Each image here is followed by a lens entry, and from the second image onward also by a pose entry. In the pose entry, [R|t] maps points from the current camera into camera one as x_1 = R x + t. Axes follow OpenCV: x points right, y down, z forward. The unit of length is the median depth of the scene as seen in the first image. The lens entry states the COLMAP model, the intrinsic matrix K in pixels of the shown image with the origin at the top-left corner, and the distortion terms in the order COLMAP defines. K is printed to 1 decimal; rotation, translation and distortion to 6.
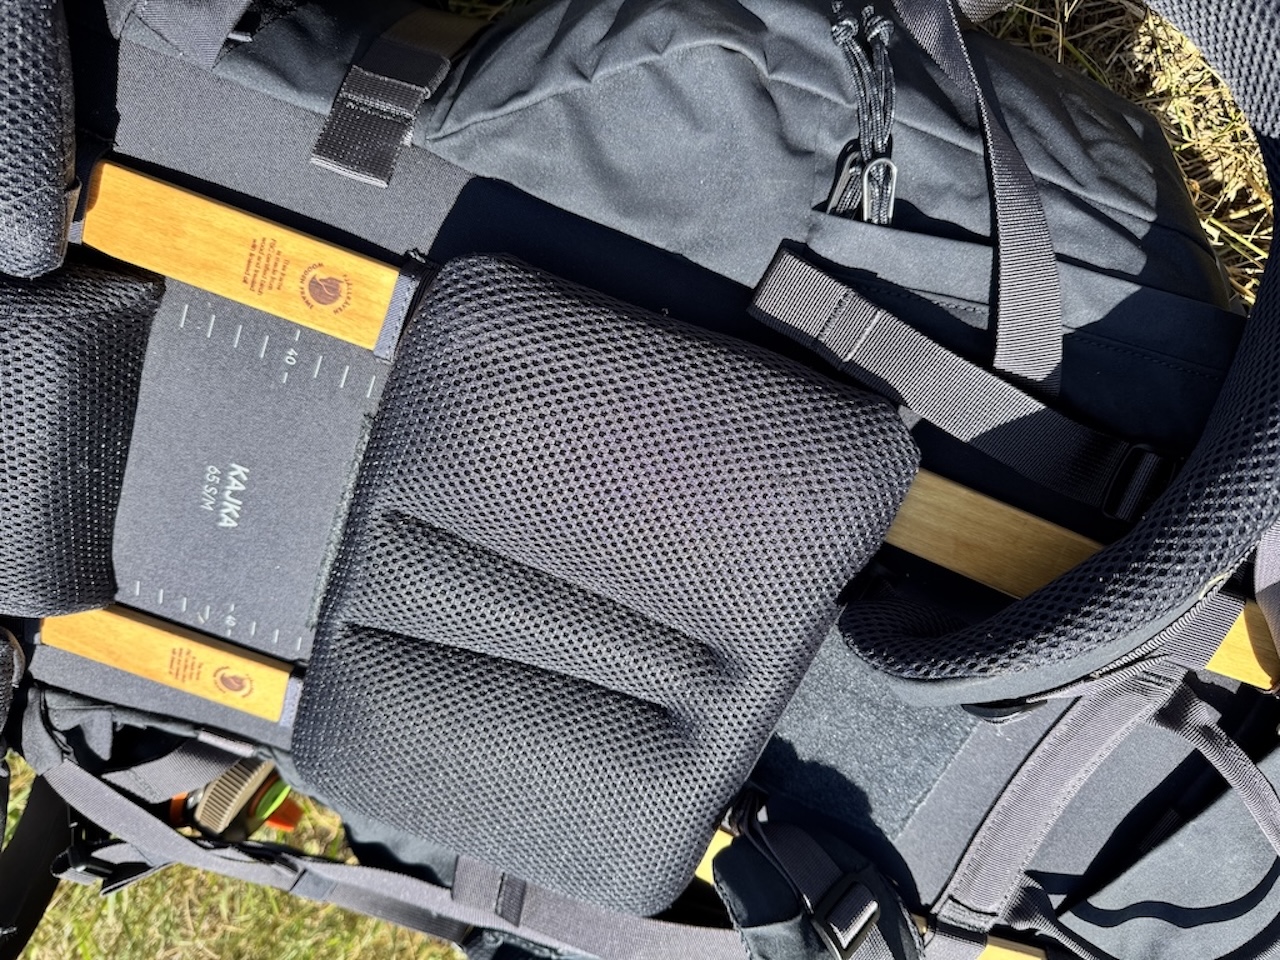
lens RADIAL K [[900.1, 0, 636.3], [0, 900.1, 488.6], [0, 0, 1]] dist [-0.001755, -0.004426]
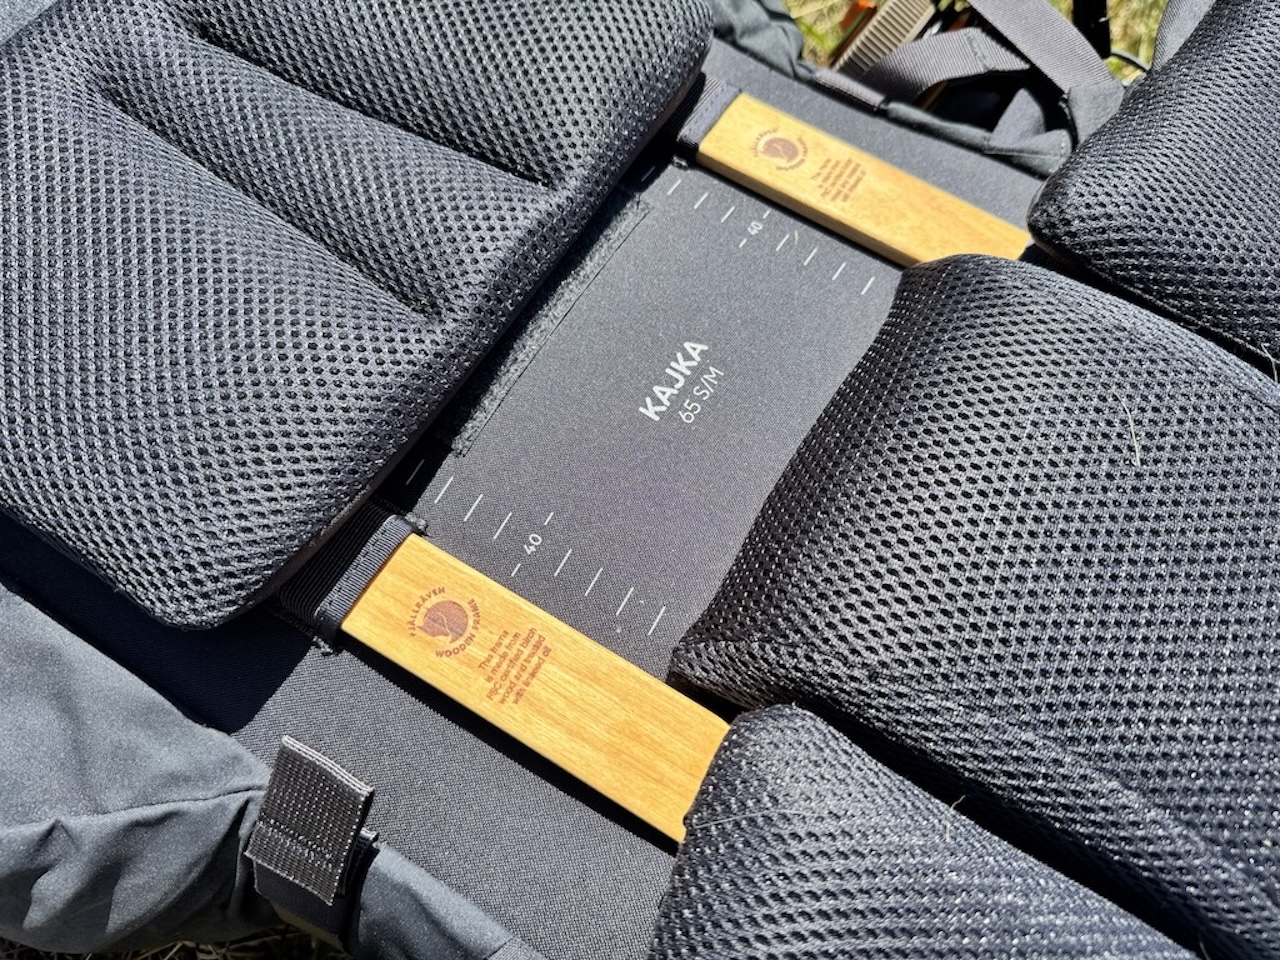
lens RADIAL K [[906.4, 0, 665.6], [0, 906.4, 477.6], [0, 0, 1]] dist [-0.000548, 0.000196]
pose [[-0.984402, -0.159793, 0.073610, -0.551198], [0.155043, -0.985681, -0.066290, -0.024257], [0.083149, -0.053843, 0.995082, 0.267859]]
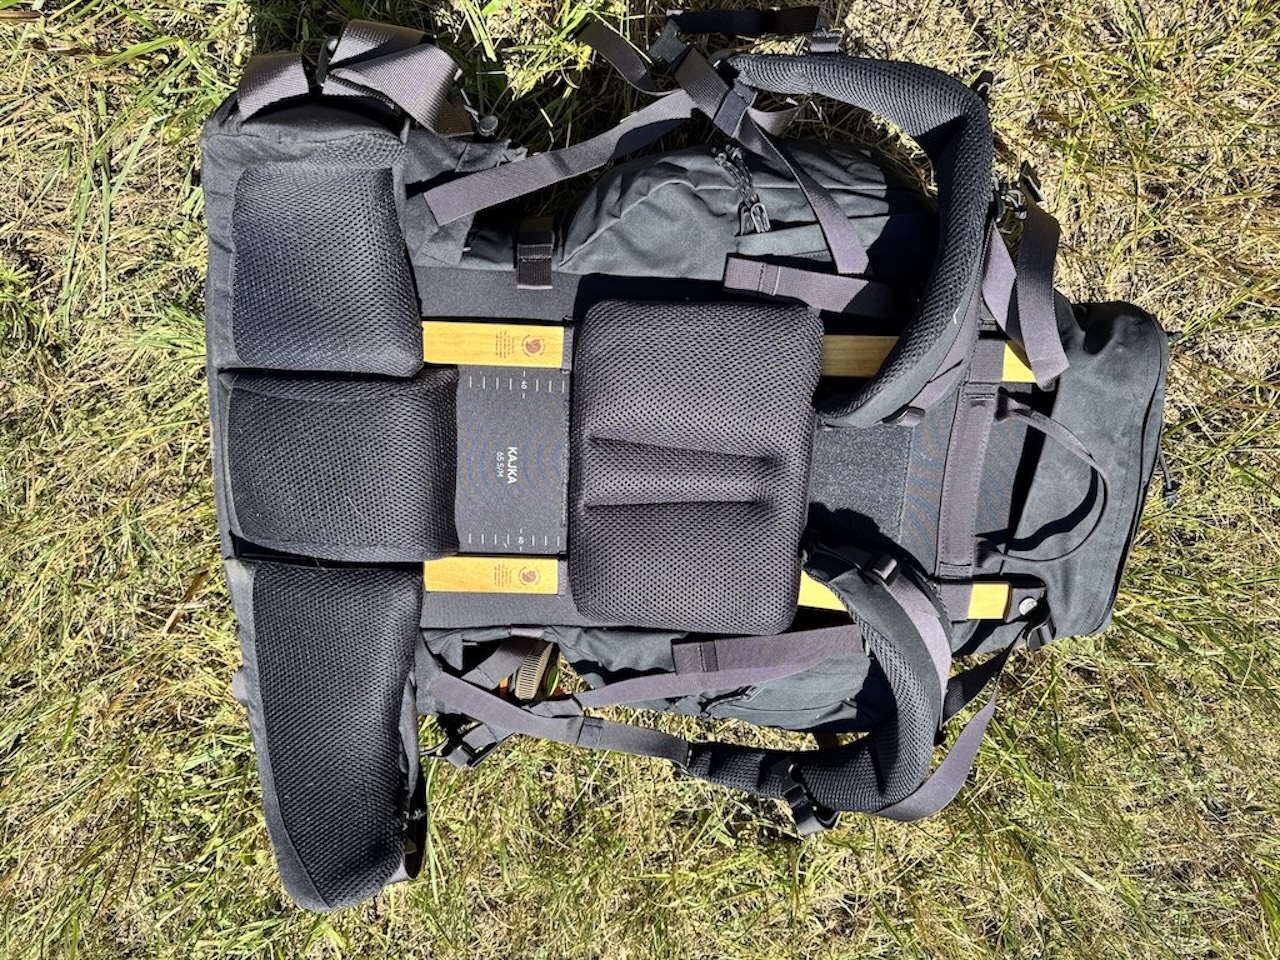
lens RADIAL K [[884.7, 0, 636.0], [0, 884.7, 505.9], [0, 0, 1]] dist [0.096940, -0.002050]
pose [[0.942685, -0.332370, 0.029571, -0.299458], [0.332496, 0.928168, -0.167186, 0.556521], [0.028121, 0.167436, 0.985482, -0.994859]]
